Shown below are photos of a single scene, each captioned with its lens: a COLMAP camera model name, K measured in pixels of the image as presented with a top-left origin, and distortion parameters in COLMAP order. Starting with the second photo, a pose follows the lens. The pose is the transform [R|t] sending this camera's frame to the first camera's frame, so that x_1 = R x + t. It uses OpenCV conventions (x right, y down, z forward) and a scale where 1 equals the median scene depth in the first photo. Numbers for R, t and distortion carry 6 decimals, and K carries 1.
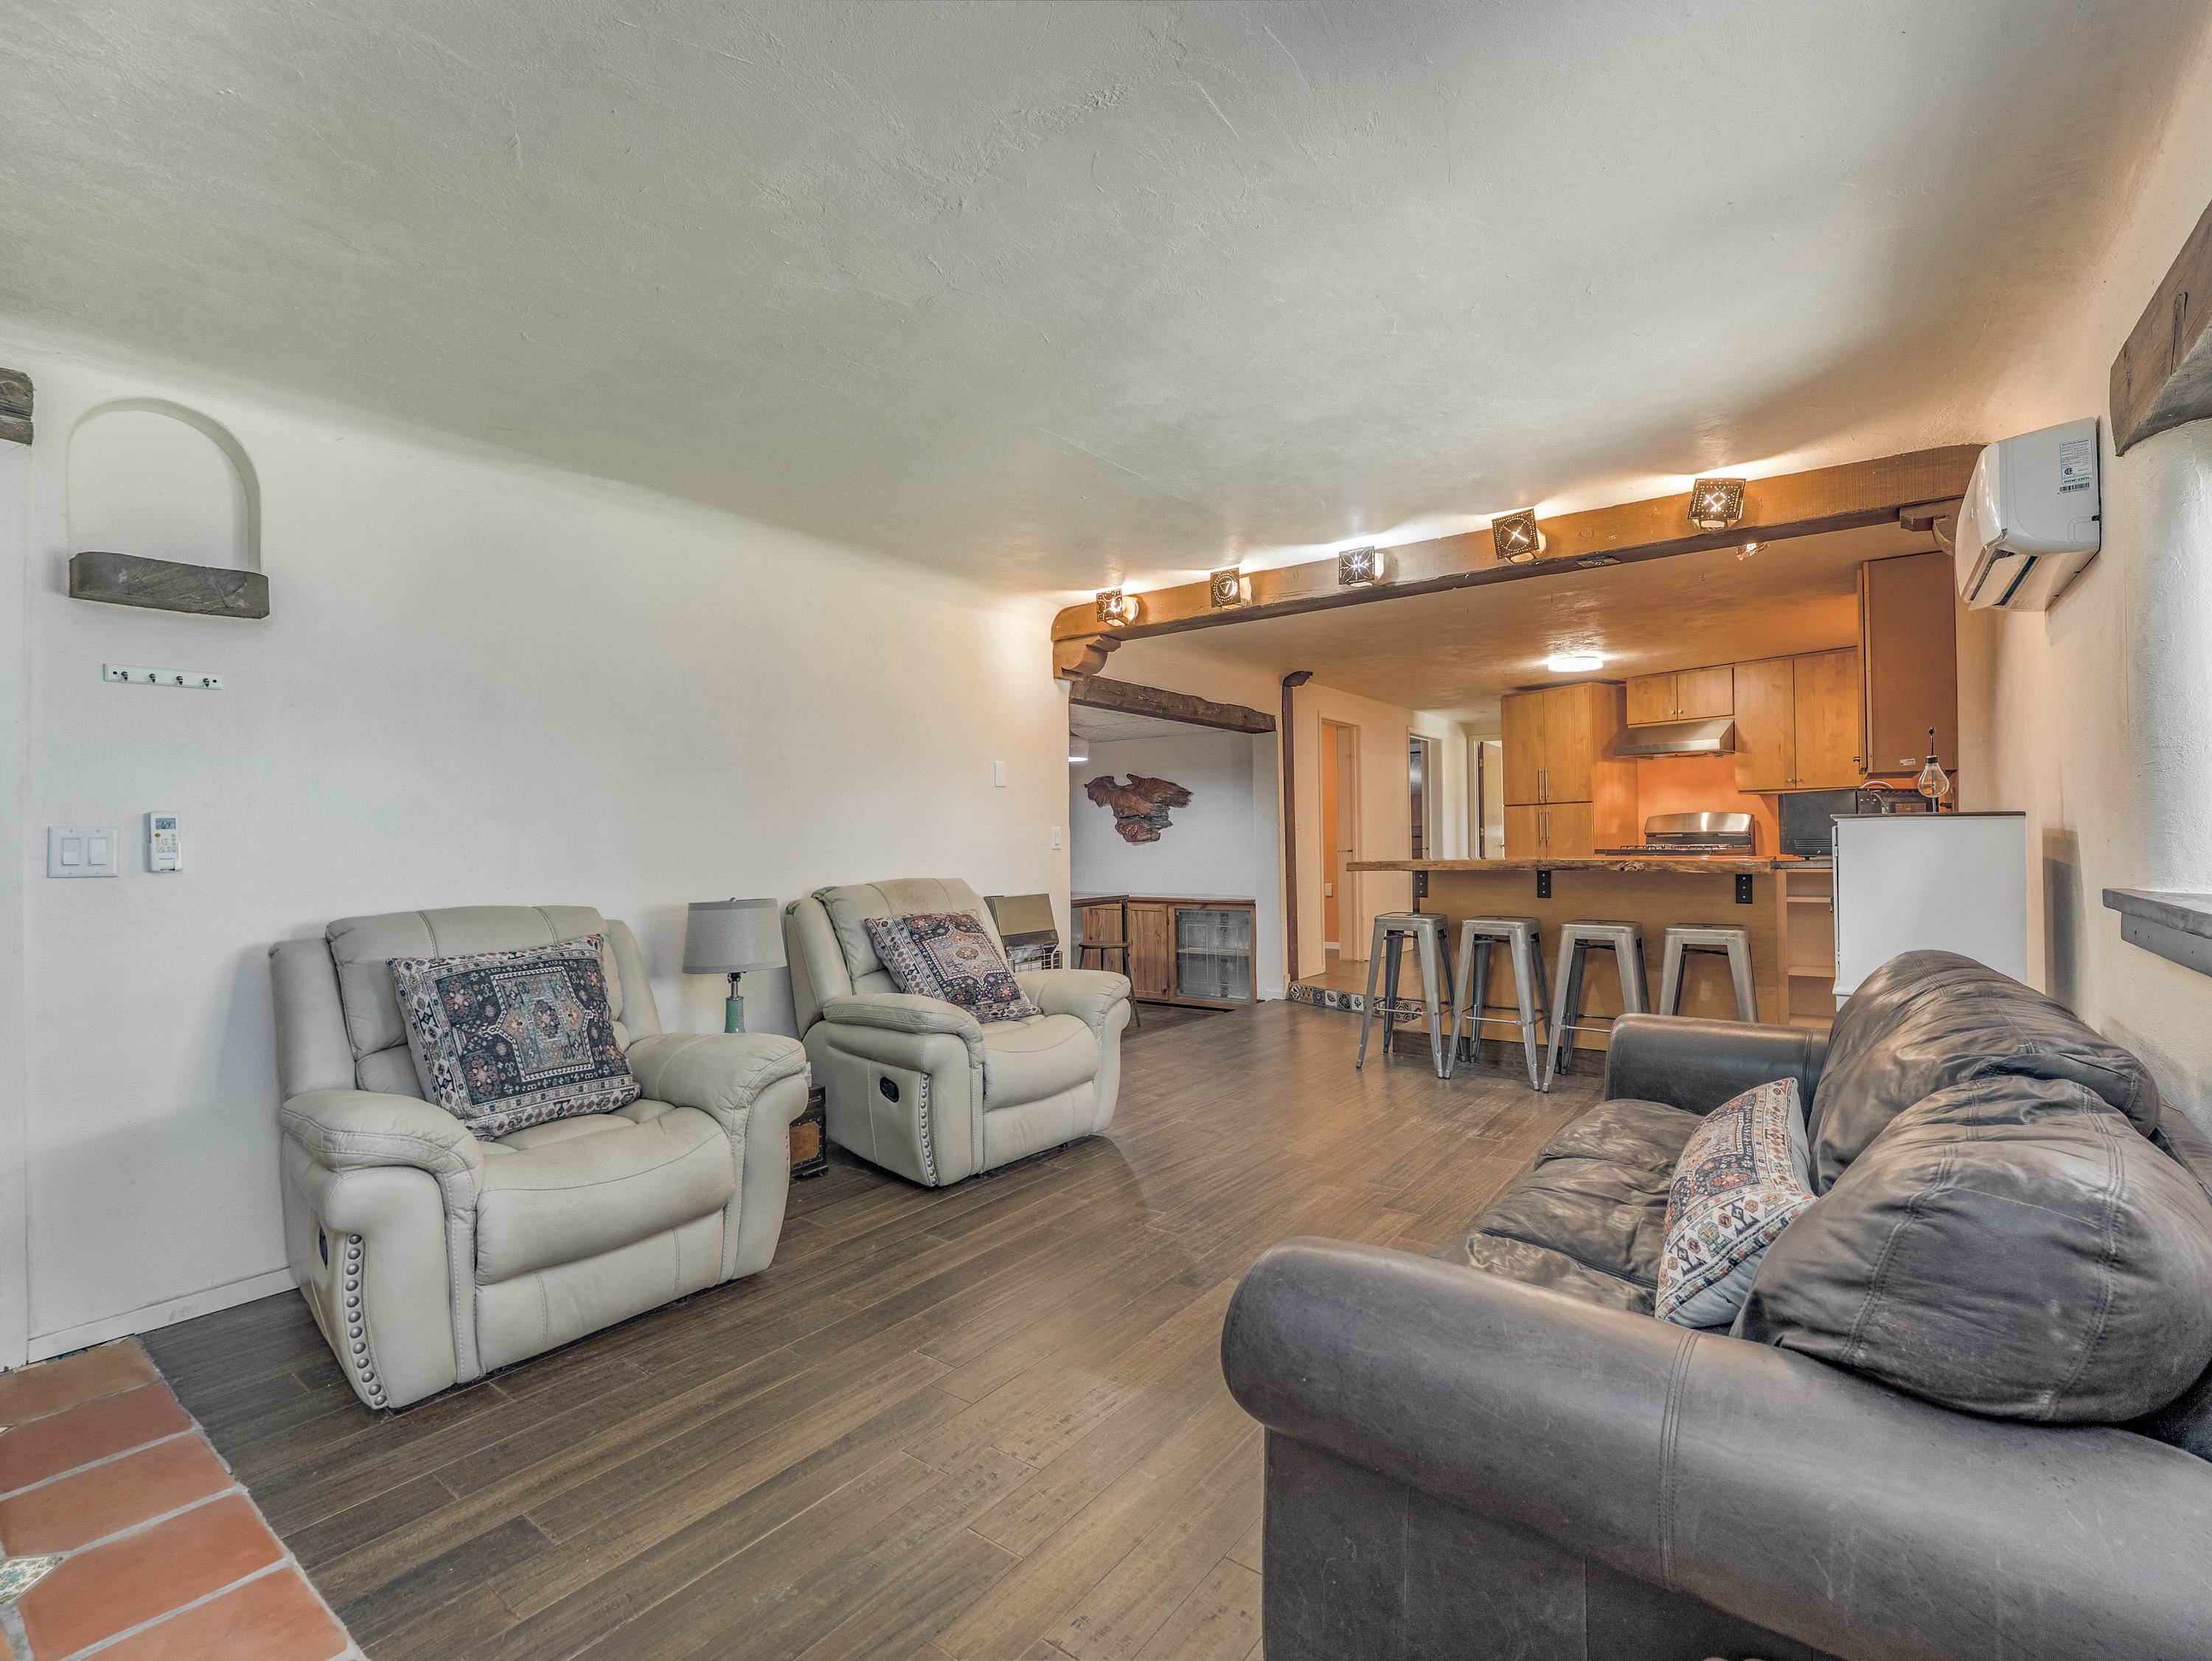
lens RADIAL K [[1007.9, 0, 1107.0], [0, 1007.9, 833.8], [0, 0, 1]] dist [-0.017491, -0.000791]
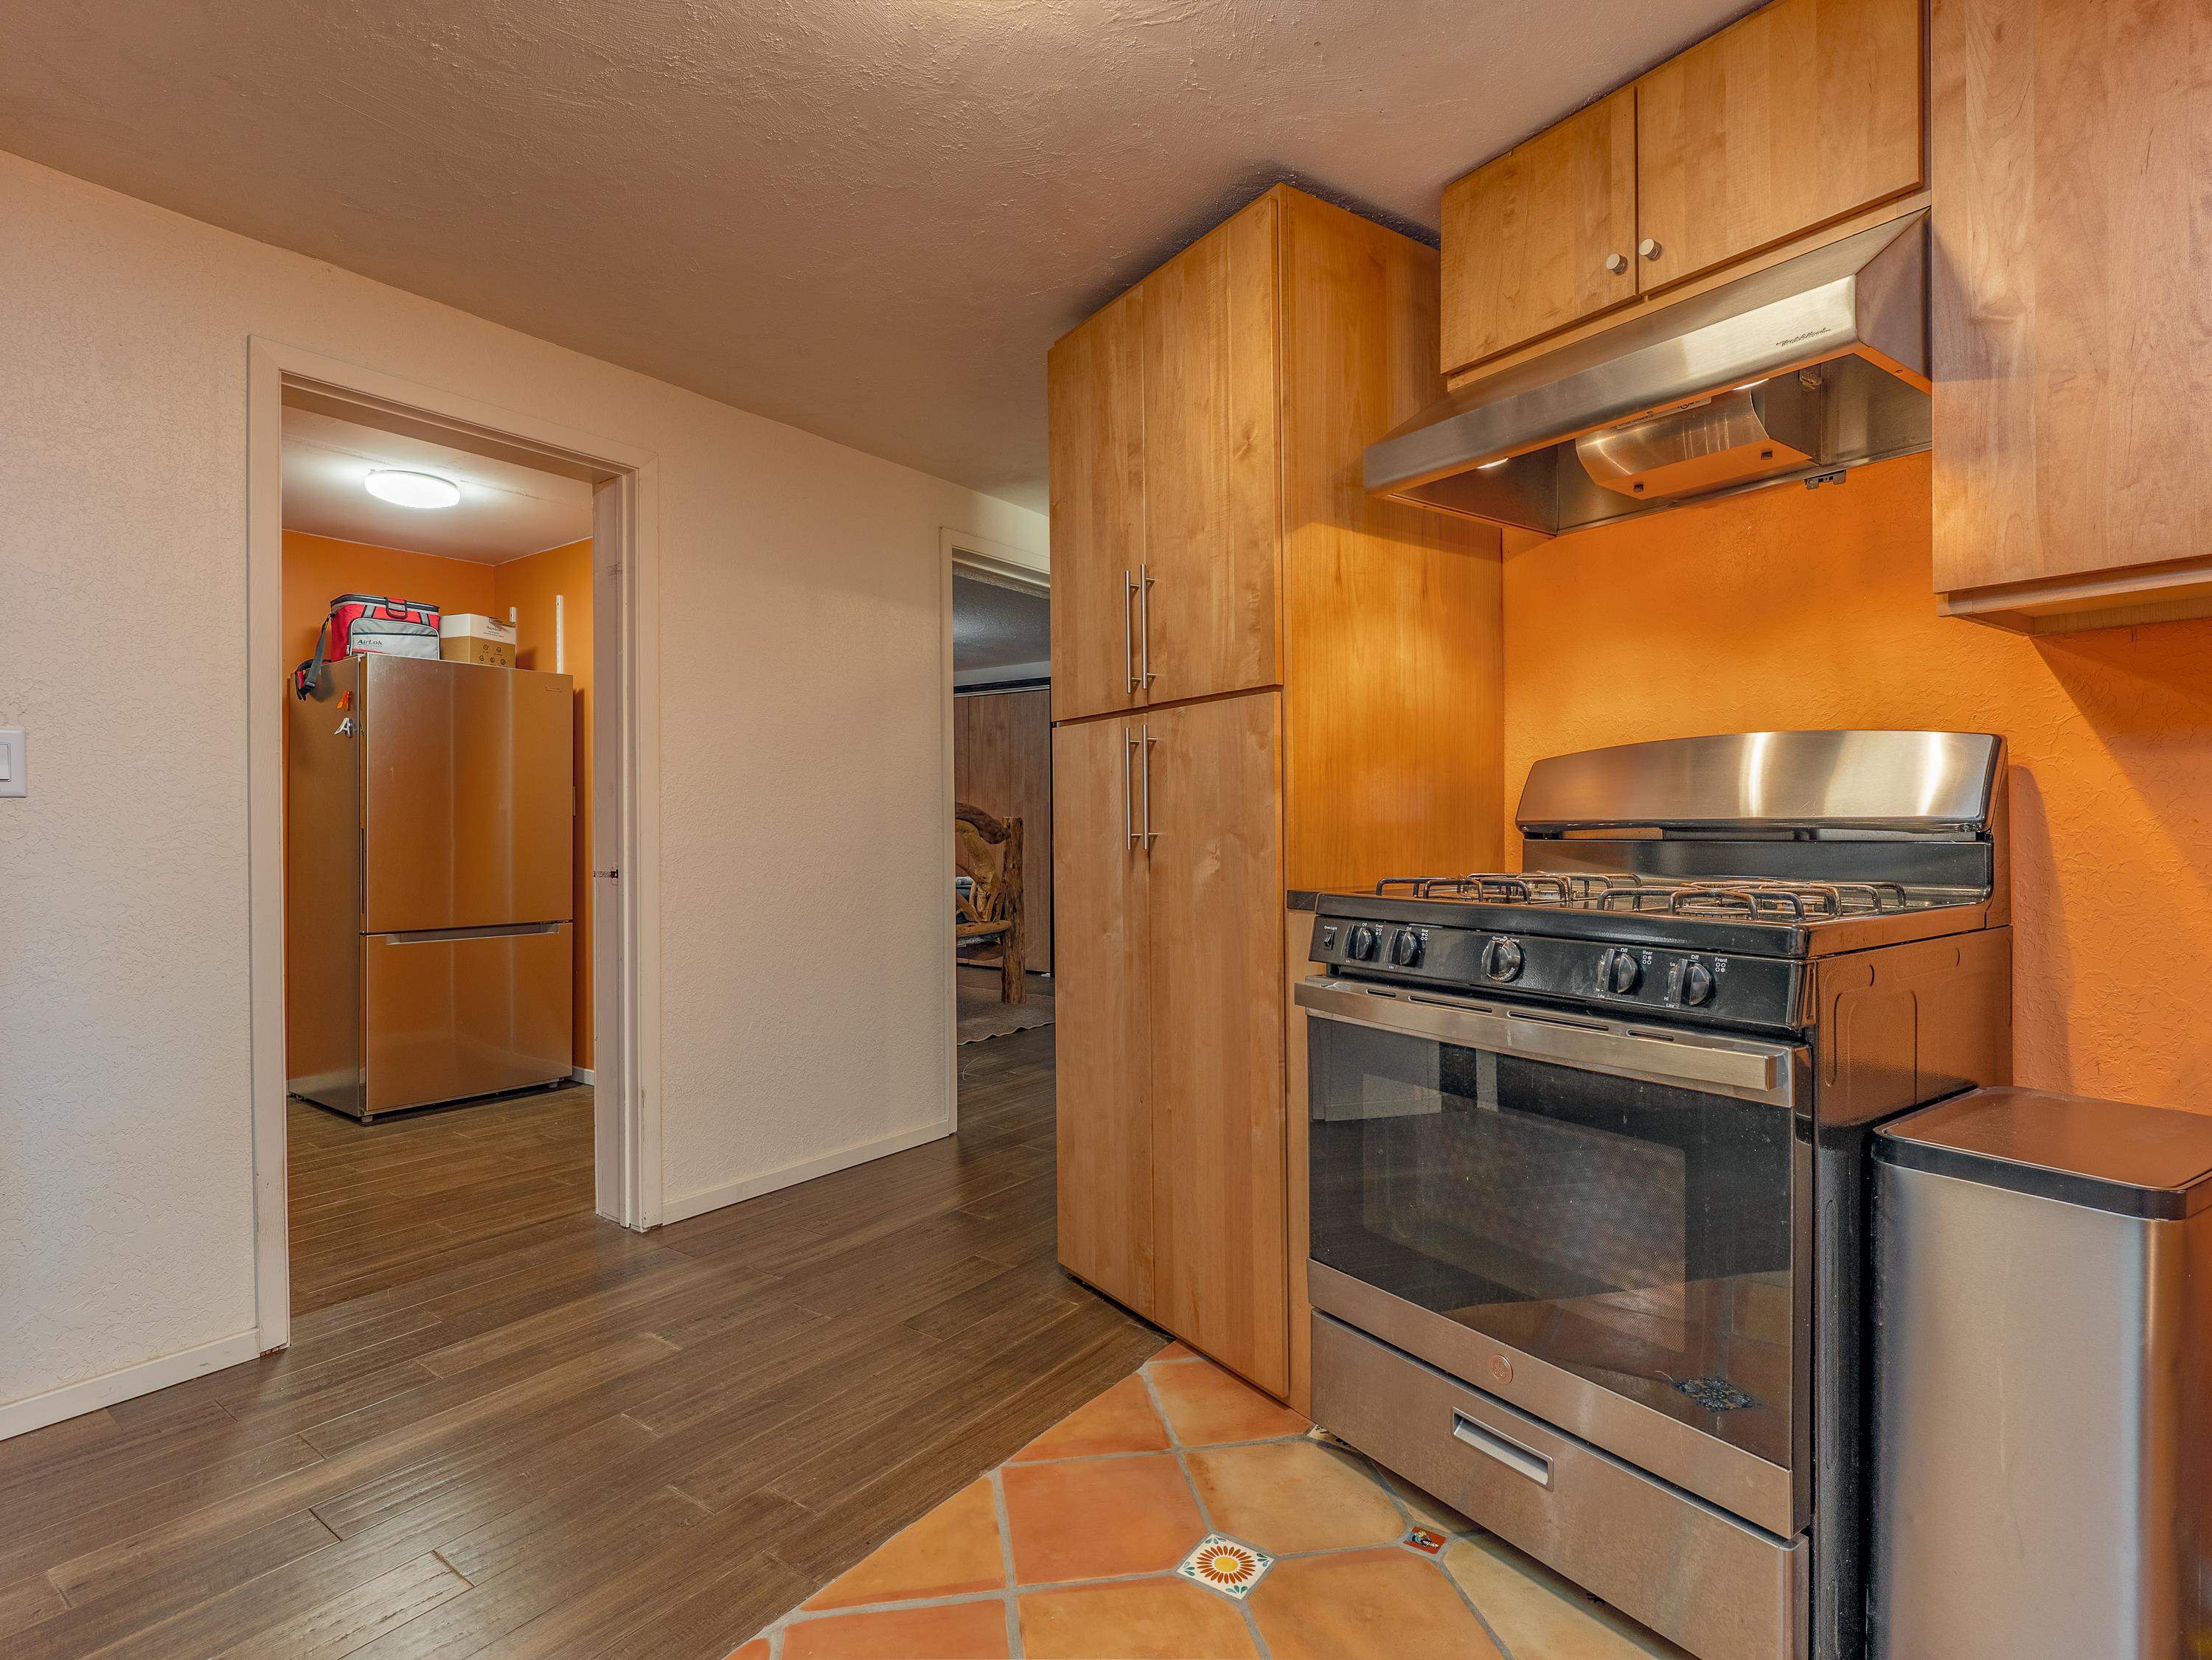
lens RADIAL K [[1119.0, 0, 1108.2], [0, 1119.0, 822.7], [0, 0, 1]] dist [0.000603, 0.000231]
pose [[0.999981, -0.000526, 0.006195, 0.426782], [0.000424, 0.999863, 0.016548, -0.005320], [-0.006203, -0.016545, 0.999844, 0.712088]]
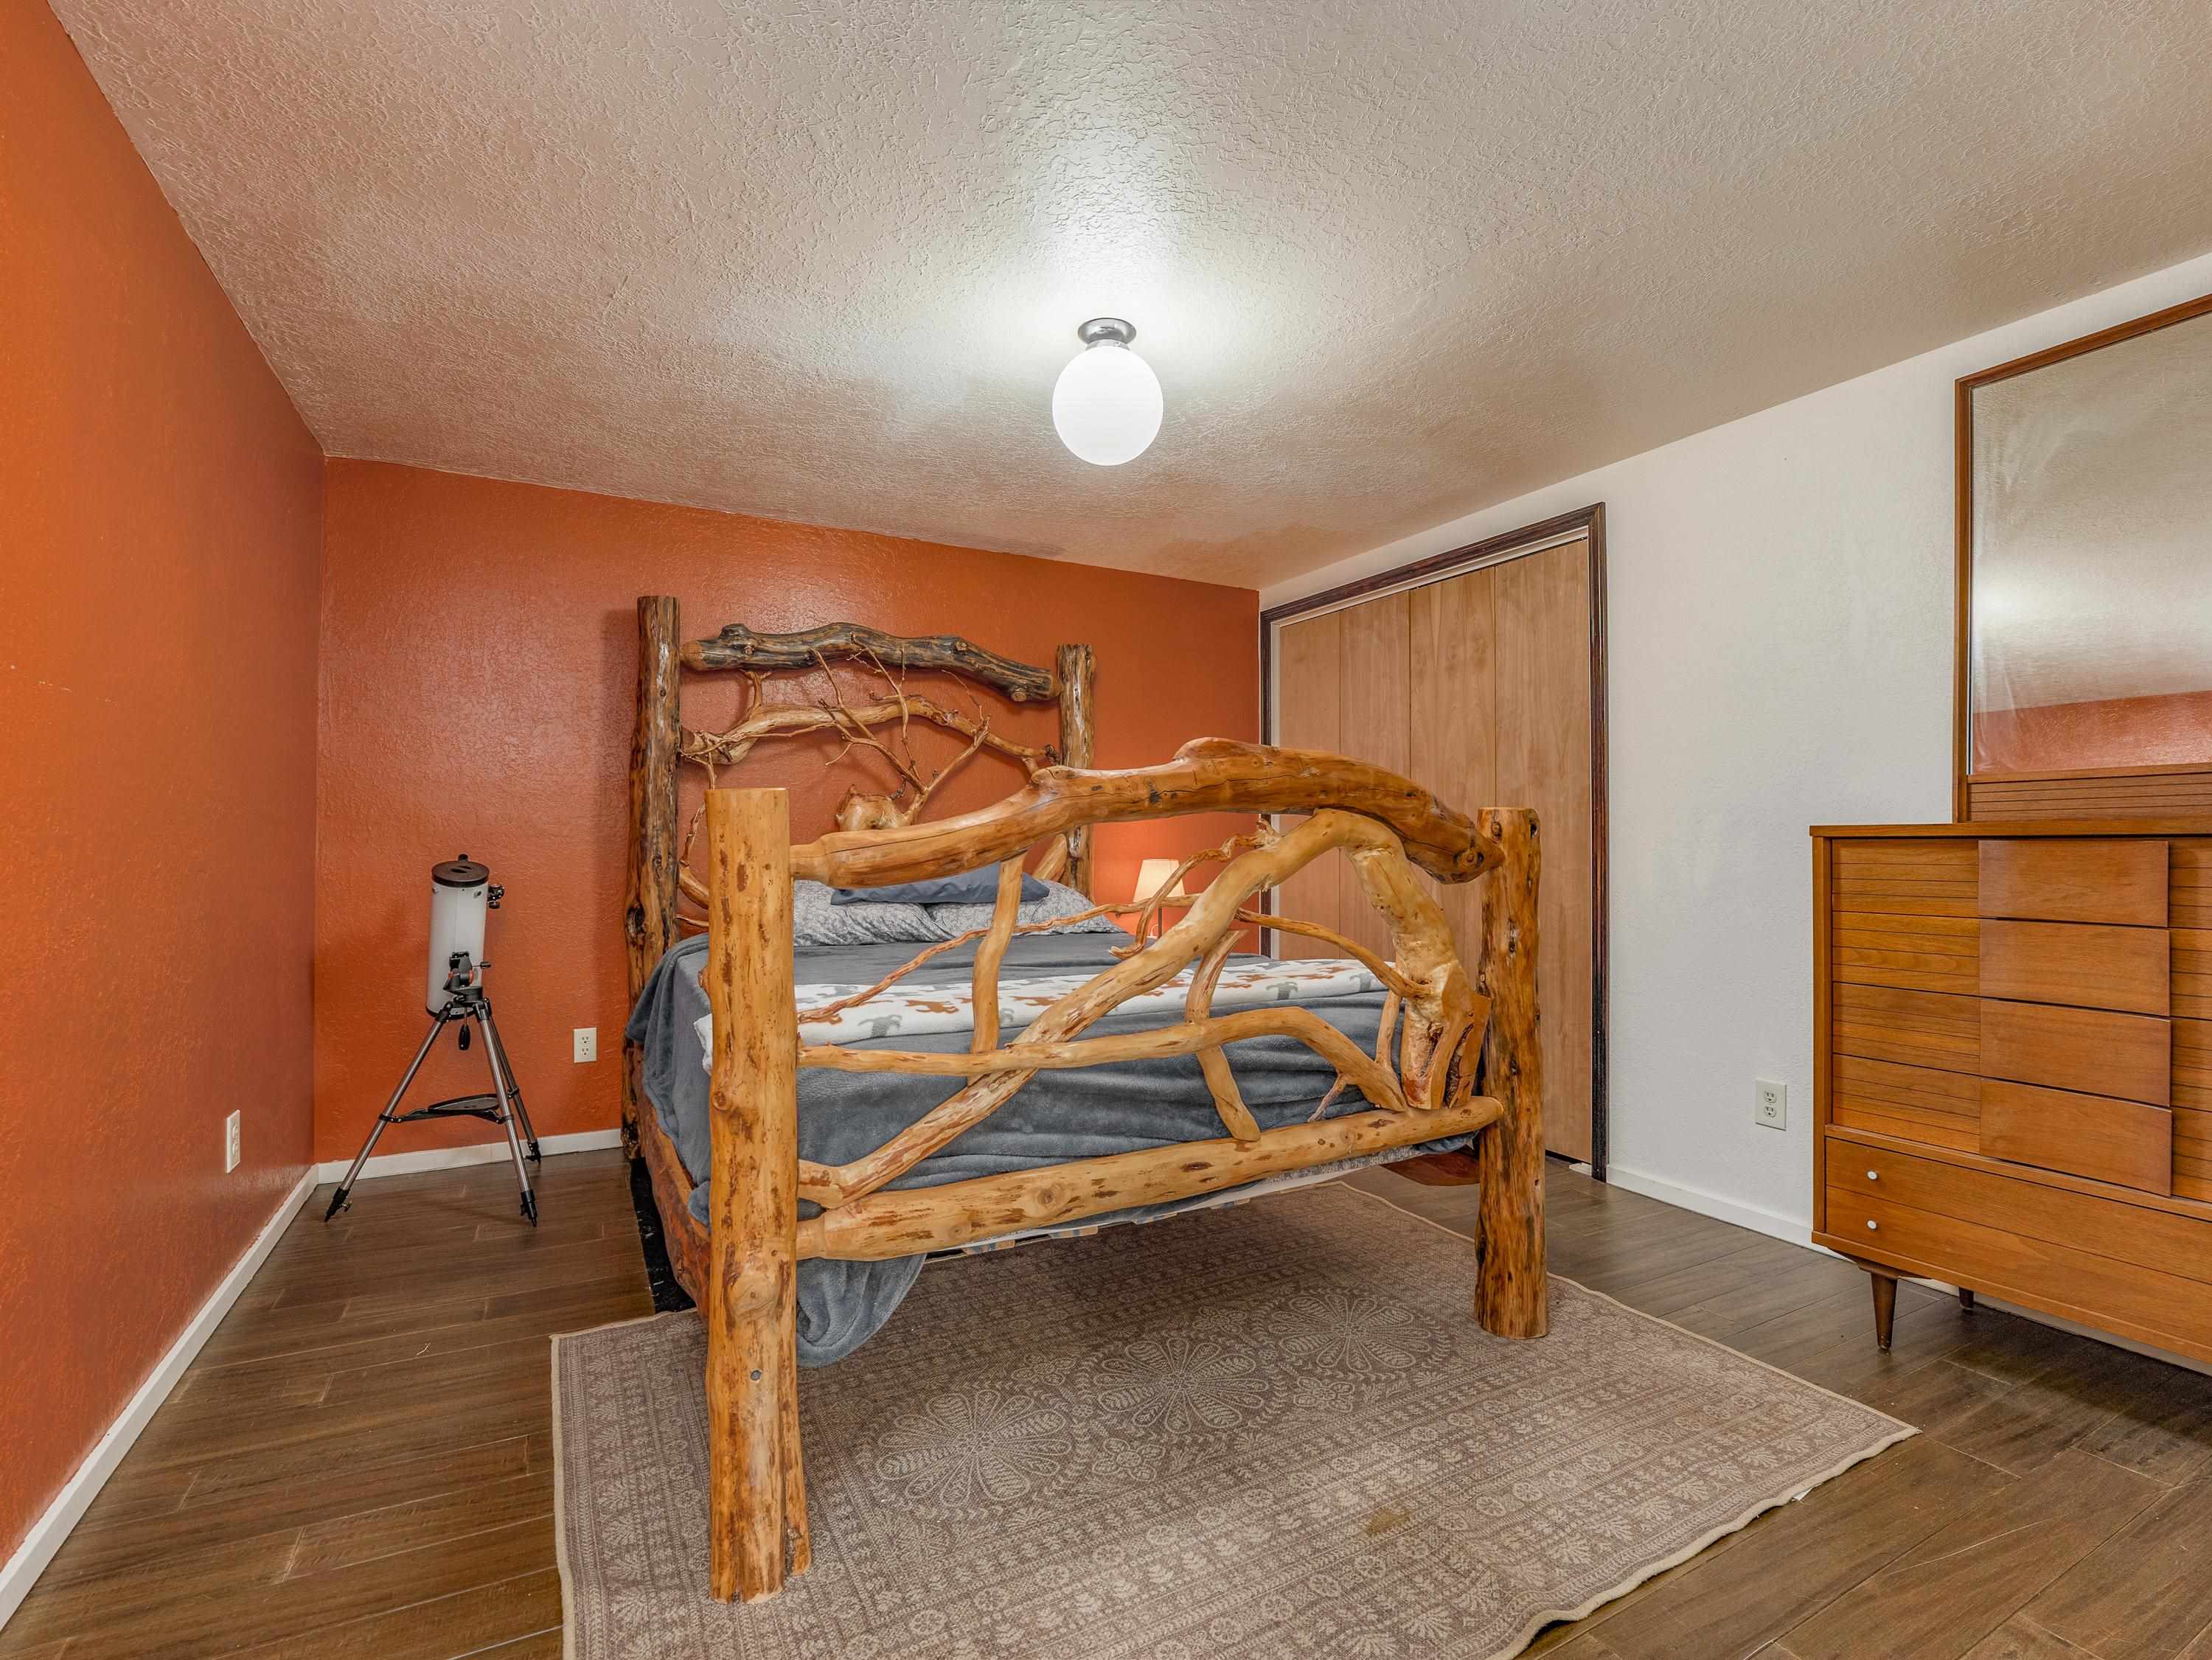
lens RADIAL K [[1007.9, 0, 1099.3], [0, 1007.9, 831.1], [0, 0, 1]] dist [-0.017491, -0.000791]
pose [[0.900362, -0.001462, -0.435138, 0.409773], [0.004128, 0.999978, 0.005181, -0.000515], [0.435121, -0.006461, 0.900349, 0.906491]]
